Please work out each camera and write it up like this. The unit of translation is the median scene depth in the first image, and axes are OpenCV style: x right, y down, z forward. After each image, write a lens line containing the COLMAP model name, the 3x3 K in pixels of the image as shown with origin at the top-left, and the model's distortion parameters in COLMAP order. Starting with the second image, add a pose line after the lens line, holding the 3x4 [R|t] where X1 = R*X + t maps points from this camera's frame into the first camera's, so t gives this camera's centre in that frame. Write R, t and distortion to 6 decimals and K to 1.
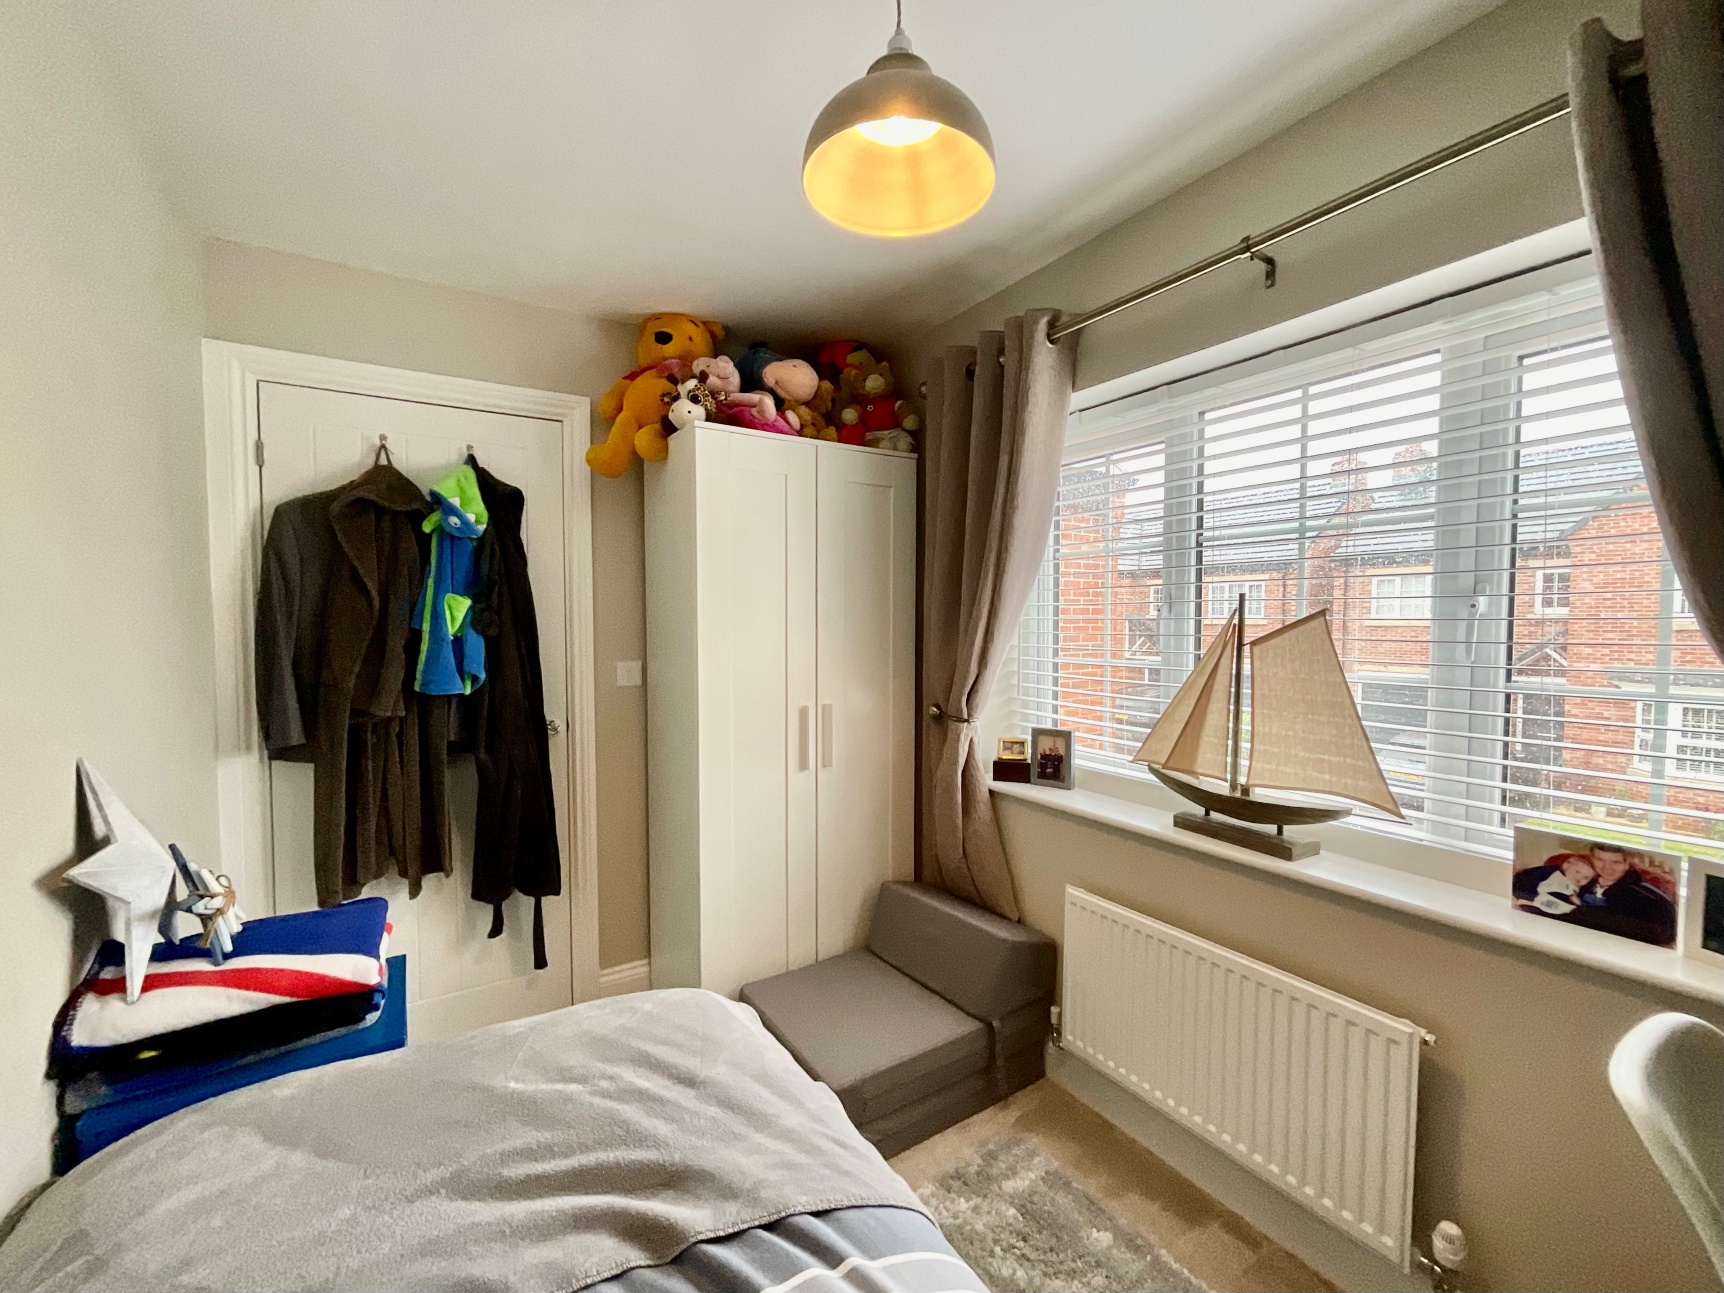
lens RADIAL K [[803.8, 0, 869.2], [0, 803.8, 653.9], [0, 0, 1]] dist [-0.001672, -0.000153]
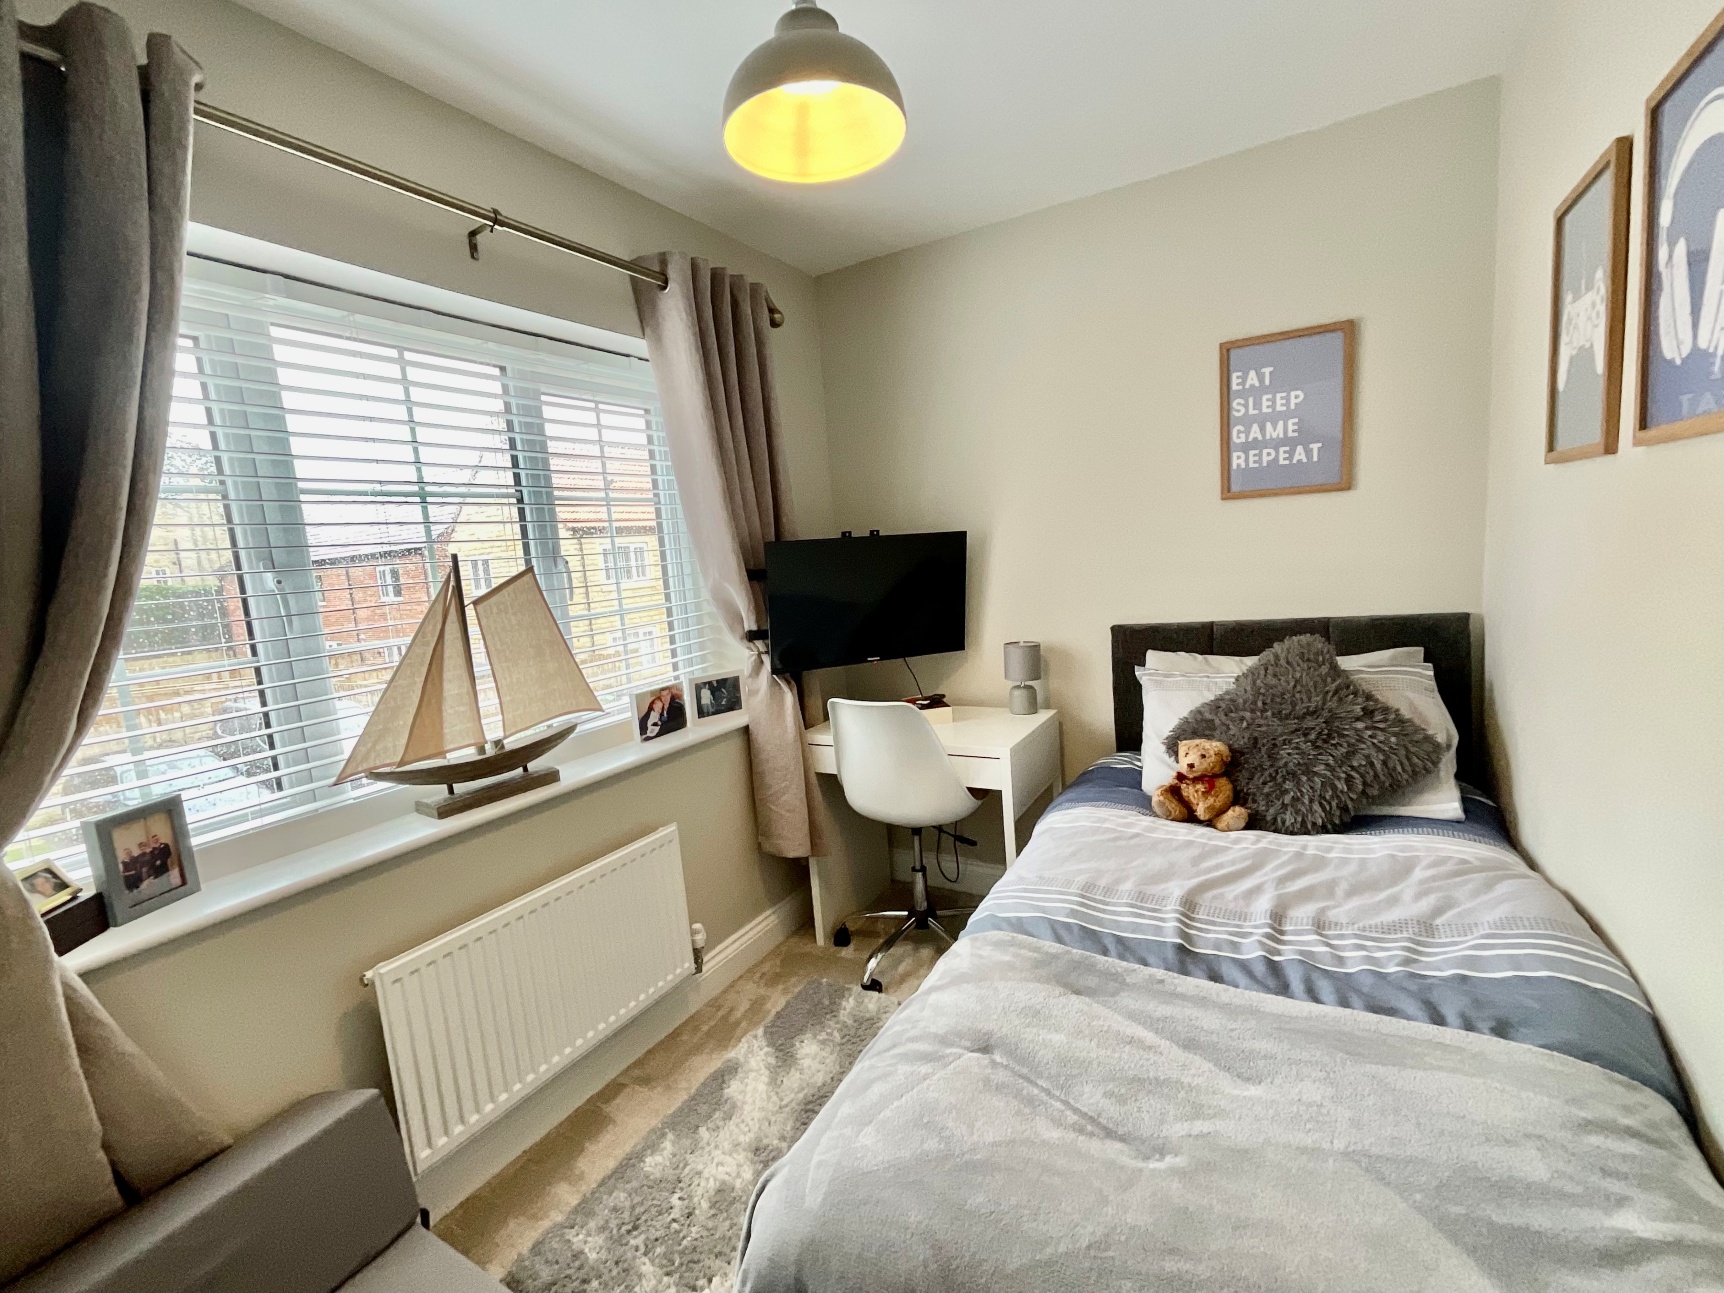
lens RADIAL K [[759.1, 0, 862.0], [0, 759.1, 646.5], [0, 0, 1]] dist [-0.002318, -0.000023]
pose [[-0.502582, -0.074018, 0.861355, -0.615590], [0.108826, 0.982986, 0.147968, -0.049072], [-0.857652, 0.168104, -0.485977, 1.082343]]
